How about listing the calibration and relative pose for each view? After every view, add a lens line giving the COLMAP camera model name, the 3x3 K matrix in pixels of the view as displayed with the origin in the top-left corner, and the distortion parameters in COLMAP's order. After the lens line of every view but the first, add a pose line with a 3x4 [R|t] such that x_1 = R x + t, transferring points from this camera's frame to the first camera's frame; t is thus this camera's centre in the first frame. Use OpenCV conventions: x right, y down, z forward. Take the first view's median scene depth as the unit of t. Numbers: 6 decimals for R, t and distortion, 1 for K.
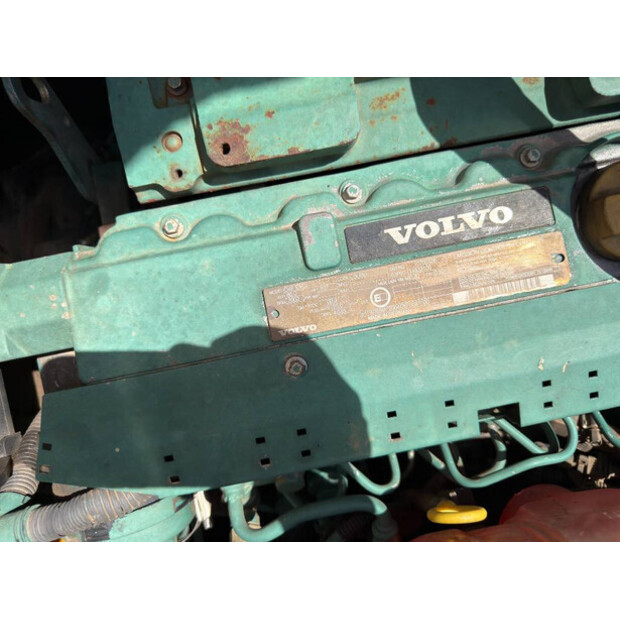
lens RADIAL K [[447.5, 0, 321.1], [0, 447.5, 310.2], [0, 0, 1]] dist [0.080617, -0.105624]
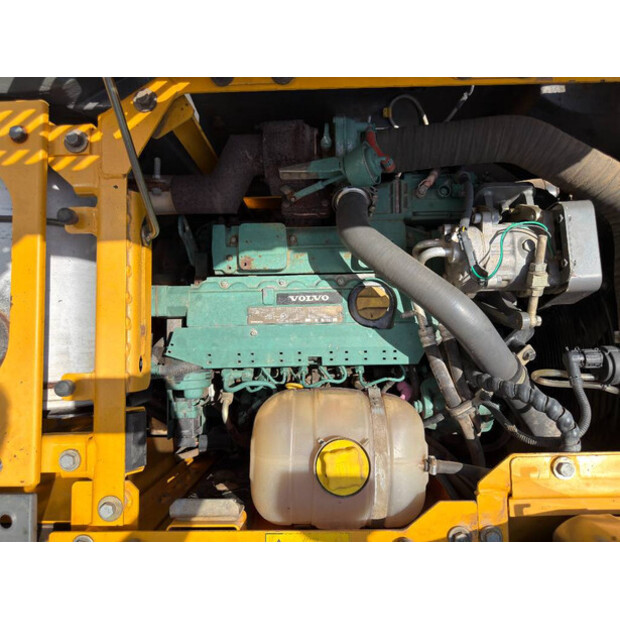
lens RADIAL K [[447.5, 0, 321.1], [0, 447.5, 310.2], [0, 0, 1]] dist [0.080617, -0.105624]
pose [[0.985172, 0.168579, -0.031878, 0.474607], [-0.171024, 0.979726, -0.104342, 0.210668], [0.013642, 0.108247, 0.994030, -2.121566]]
